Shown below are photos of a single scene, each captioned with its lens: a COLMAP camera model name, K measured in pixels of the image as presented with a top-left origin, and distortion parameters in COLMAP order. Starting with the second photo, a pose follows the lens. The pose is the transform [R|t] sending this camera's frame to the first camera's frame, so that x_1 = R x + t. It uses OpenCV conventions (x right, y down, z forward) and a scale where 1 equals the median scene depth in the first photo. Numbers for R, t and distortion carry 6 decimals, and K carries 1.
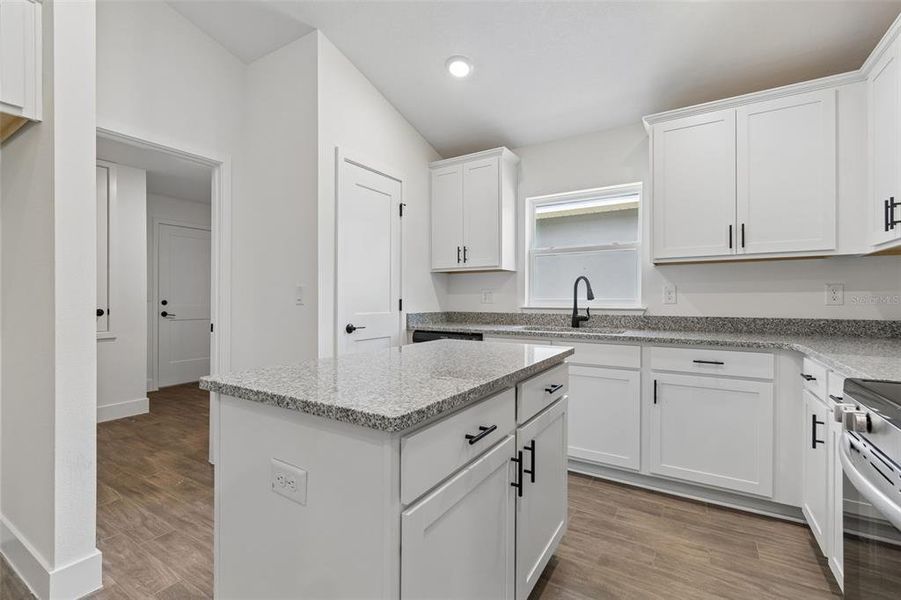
lens RADIAL K [[403.0, 0, 440.0], [0, 403.0, 301.0], [0, 0, 1]] dist [0.000419, -0.000106]
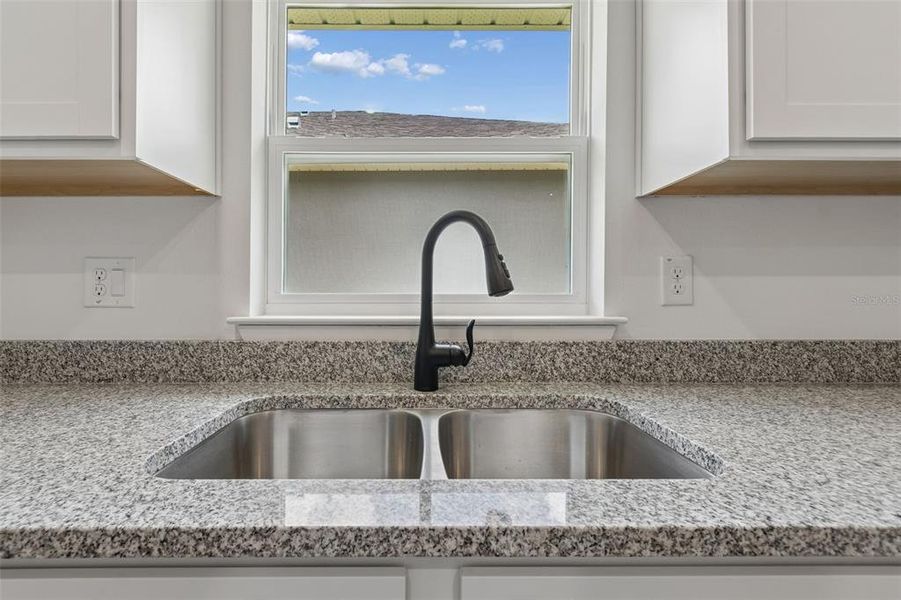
lens RADIAL K [[411.8, 0, 423.0], [0, 411.8, 295.8], [0, 0, 1]] dist [0.001150, -0.000238]
pose [[0.847527, -0.001982, 0.530748, 0.178359], [0.003396, 0.999993, -0.001688, -0.001606], [-0.530741, 0.003233, 0.847528, 0.763386]]
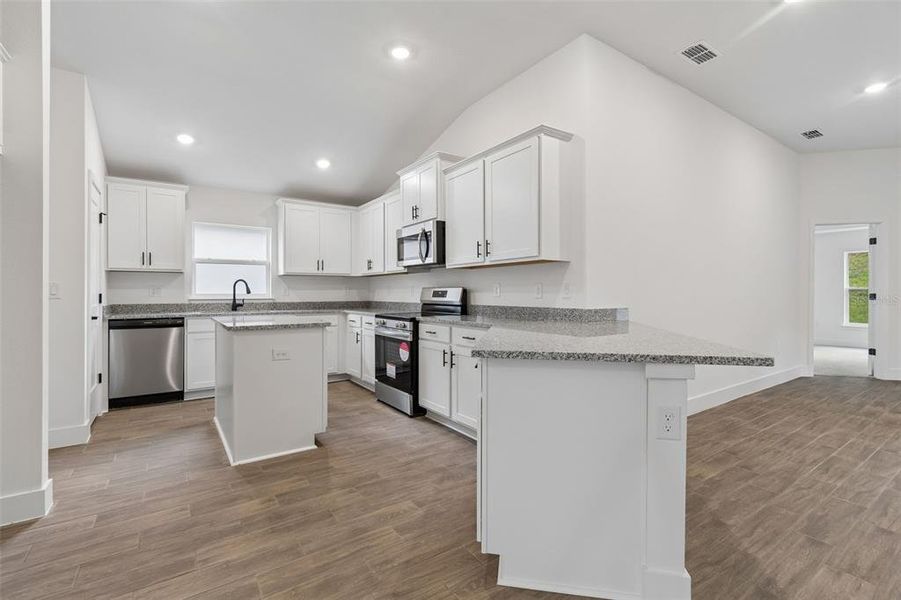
lens RADIAL K [[405.5, 0, 444.4], [0, 405.5, 293.9], [0, 0, 1]] dist [0.003903, 0.000029]
pose [[0.395814, -0.004102, 0.918321, -0.830540], [0.004646, 0.999986, 0.002464, -0.002558], [-0.918319, 0.003291, 0.395828, -0.411679]]
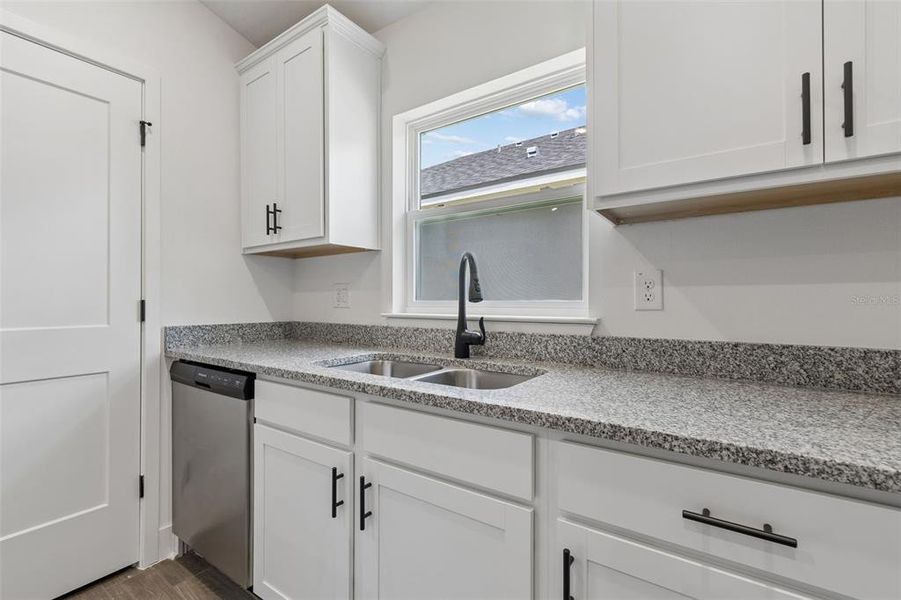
lens RADIAL K [[400.9, 0, 443.0], [0, 400.9, 301.9], [0, 0, 1]] dist [0.001606, -0.000136]
pose [[0.998420, -0.000375, -0.056185, 0.348013], [0.000116, 0.999989, -0.004624, -0.000286], [0.056186, 0.004611, 0.998410, 0.515635]]
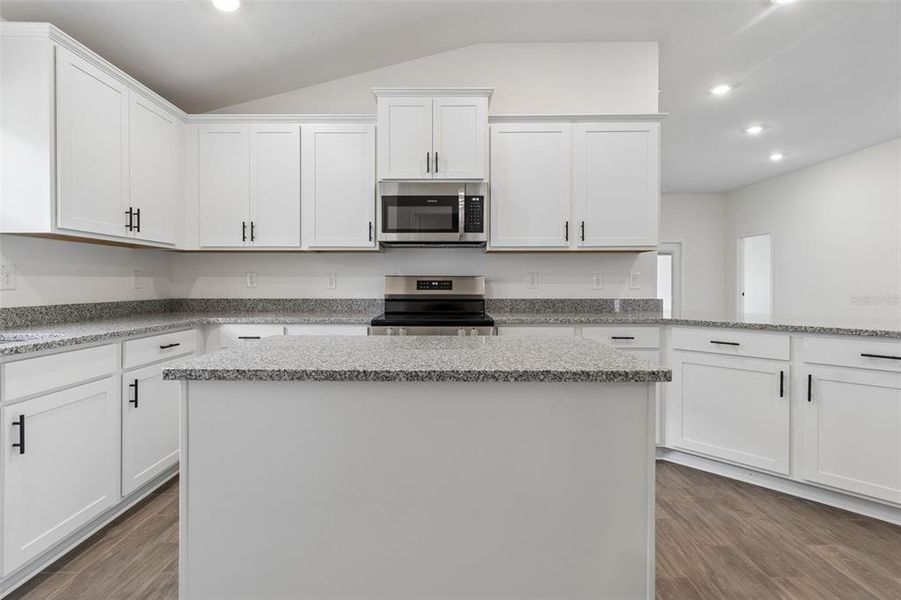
lens RADIAL K [[406.8, 0, 438.8], [0, 406.8, 287.3], [0, 0, 1]] dist [0.001173, -0.000017]
pose [[-0.527931, -0.008456, 0.849245, -0.396096], [0.000976, 0.999944, 0.010564, -0.004004], [-0.849287, 0.006406, -0.527893, 0.694427]]
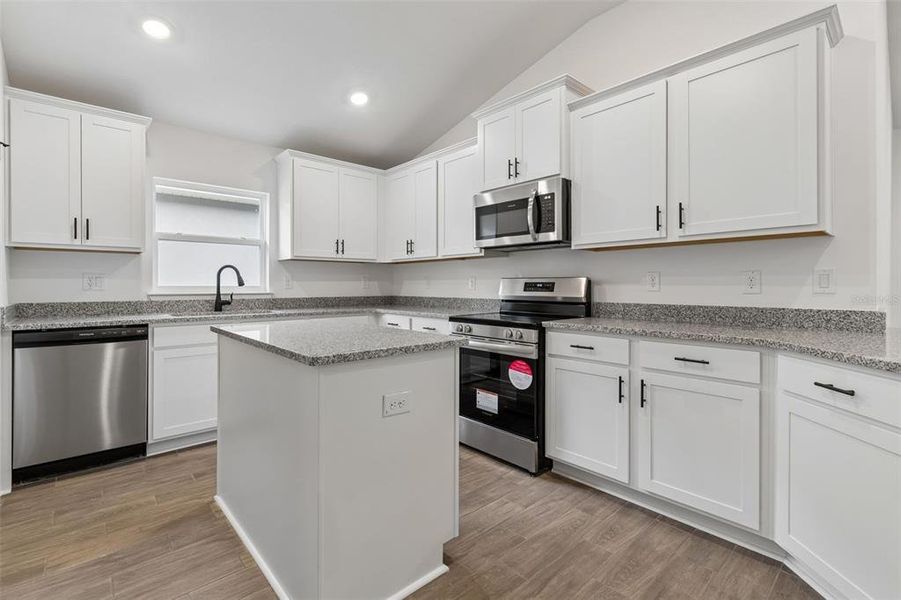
lens RADIAL K [[408.2, 0, 443.1], [0, 408.2, 285.9], [0, 0, 1]] dist [-0.000111, -0.000204]
pose [[0.271432, -0.002272, 0.962455, -0.569692], [0.002944, 0.999994, 0.001530, -0.003255], [-0.962453, 0.002418, 0.271437, 0.121834]]
